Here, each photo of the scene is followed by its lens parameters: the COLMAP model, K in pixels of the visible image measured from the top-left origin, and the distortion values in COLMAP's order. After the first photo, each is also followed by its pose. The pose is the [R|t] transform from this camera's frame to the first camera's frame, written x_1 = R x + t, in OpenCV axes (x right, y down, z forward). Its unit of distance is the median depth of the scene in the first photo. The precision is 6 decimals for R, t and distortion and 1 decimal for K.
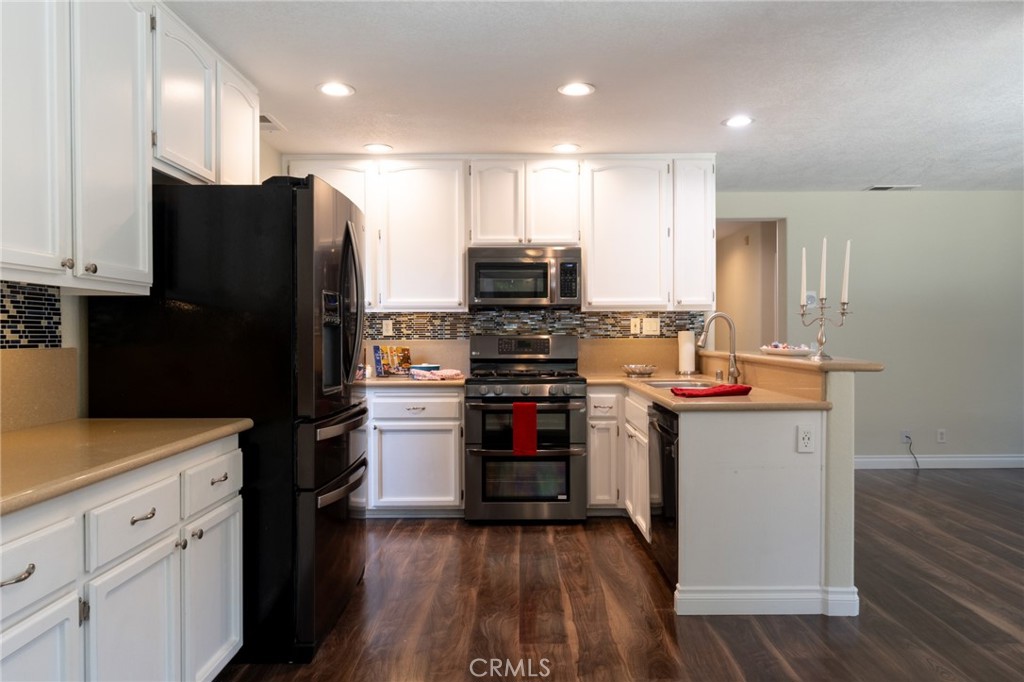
lens RADIAL K [[700.2, 0, 515.9], [0, 700.2, 343.1], [0, 0, 1]] dist [0.001627, -0.005437]
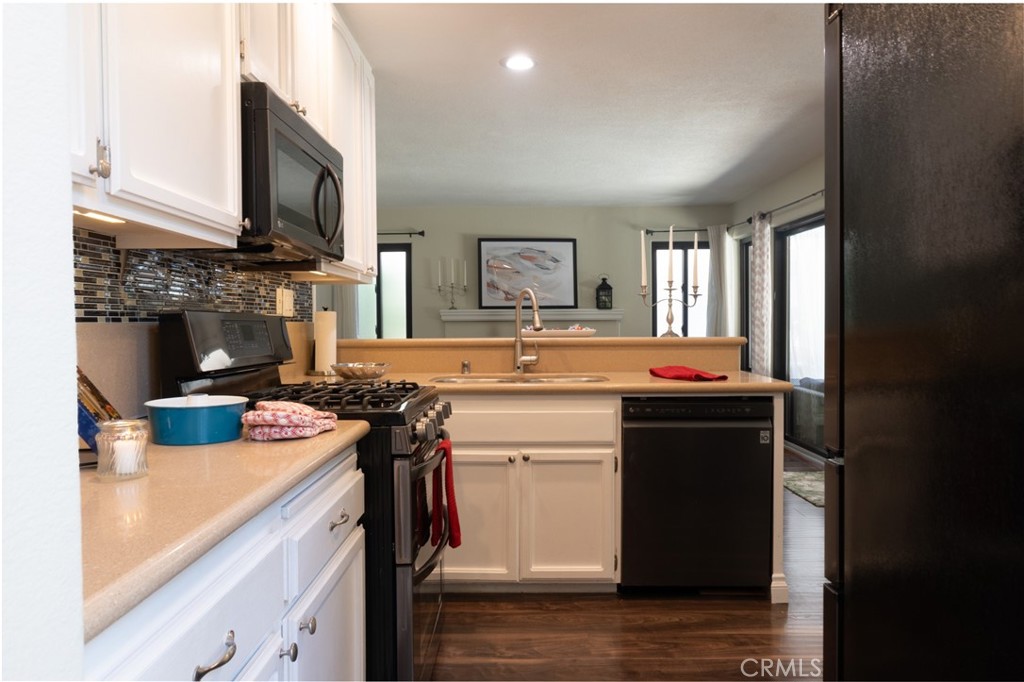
lens RADIAL K [[700.2, 0, 515.9], [0, 700.2, 343.1], [0, 0, 1]] dist [0.001627, -0.005437]
pose [[0.019743, -0.032774, 0.999268, -0.481540], [0.021115, 0.999253, 0.032357, -0.006797], [-0.999582, 0.020461, 0.020421, 0.890163]]
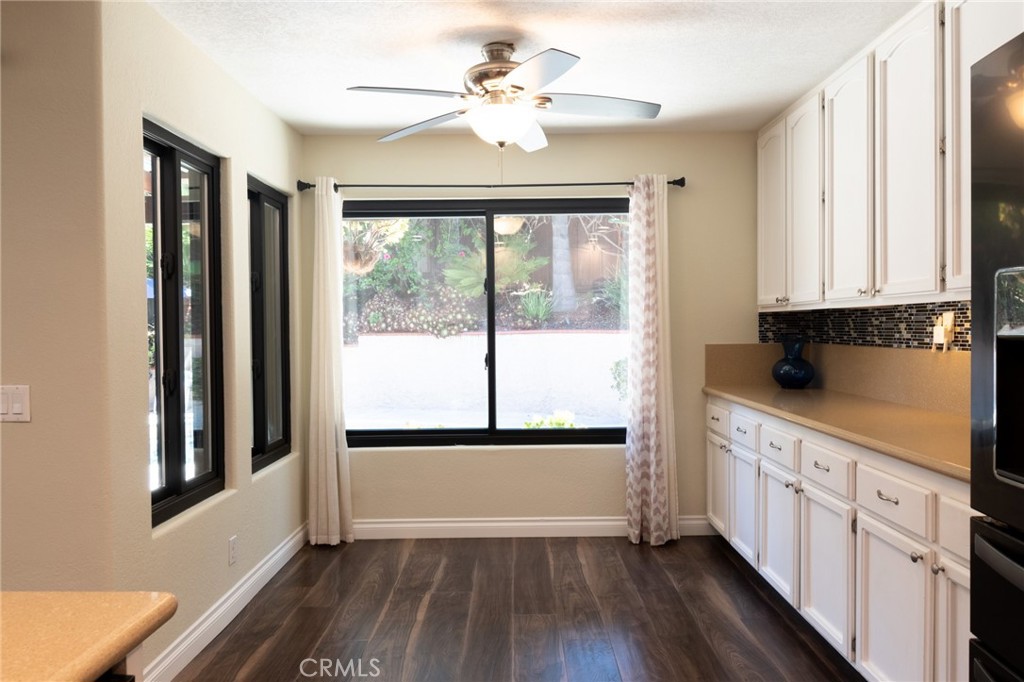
lens RADIAL K [[700.2, 0, 515.9], [0, 700.2, 343.1], [0, 0, 1]] dist [0.001627, -0.005437]
pose [[-0.999954, 0.007161, -0.006310, 0.133289], [0.006941, 0.999391, 0.034205, -0.032463], [0.006551, 0.034160, -0.999395, 1.460835]]
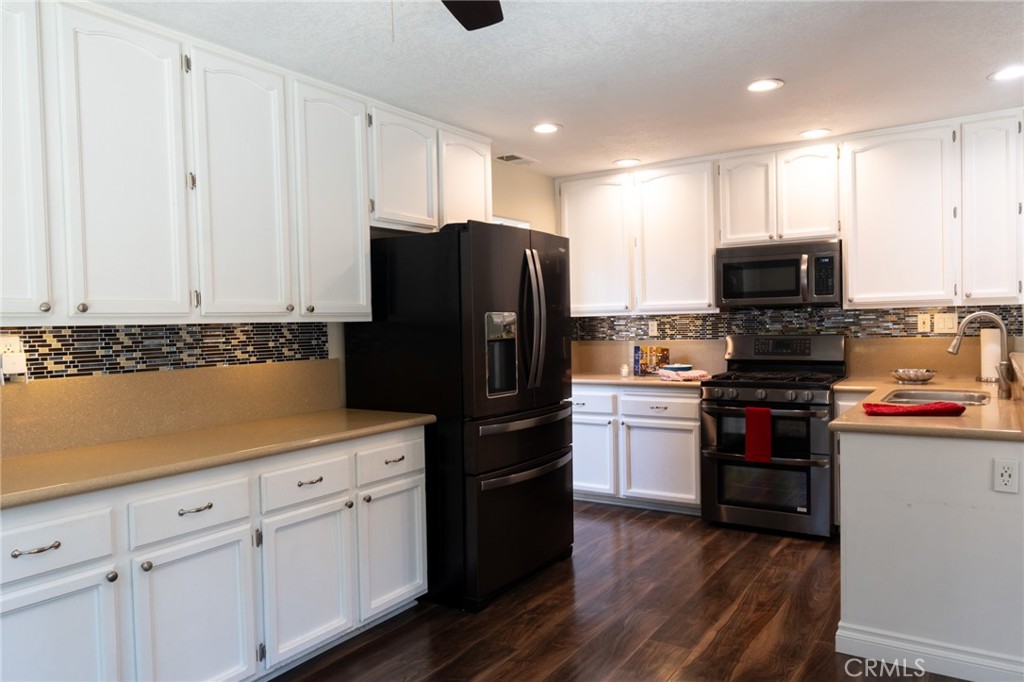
lens RADIAL K [[700.2, 0, 515.9], [0, 700.2, 343.1], [0, 0, 1]] dist [0.001627, -0.005437]
pose [[0.834579, 0.000045, -0.550888, 0.254483], [0.013258, 0.999709, 0.020168, -0.026949], [0.550728, -0.024135, 0.834336, 0.007415]]
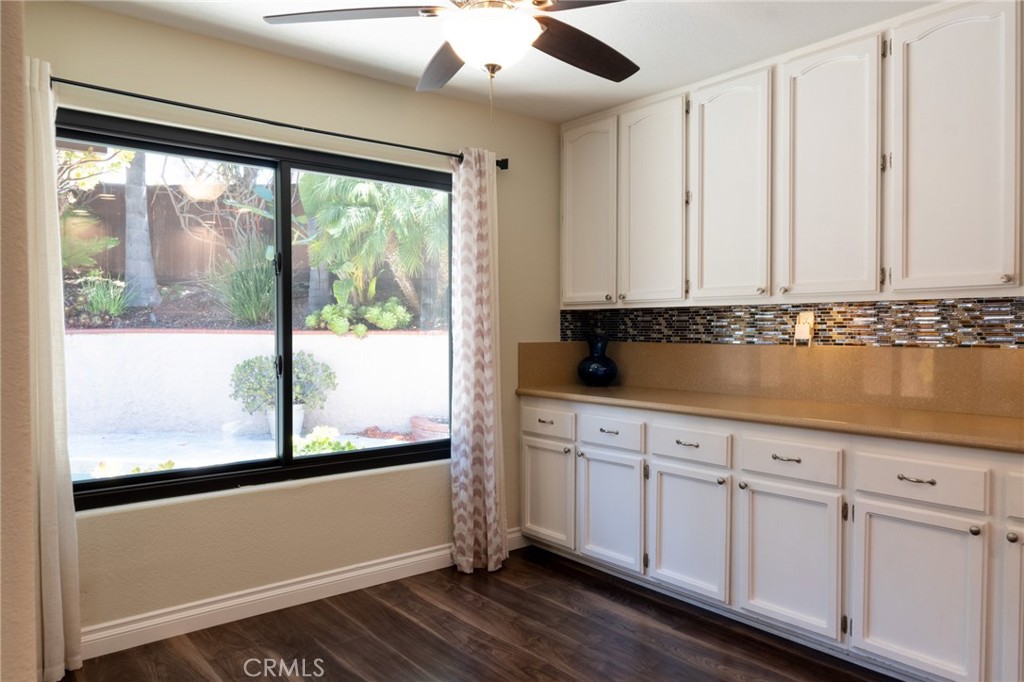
lens RADIAL K [[700.2, 0, 515.9], [0, 700.2, 343.1], [0, 0, 1]] dist [0.001627, -0.005437]
pose [[-0.773273, 0.009677, -0.633999, 0.426435], [-0.010949, 0.999531, 0.028612, -0.021396], [0.633979, 0.029066, -0.772804, 1.198390]]
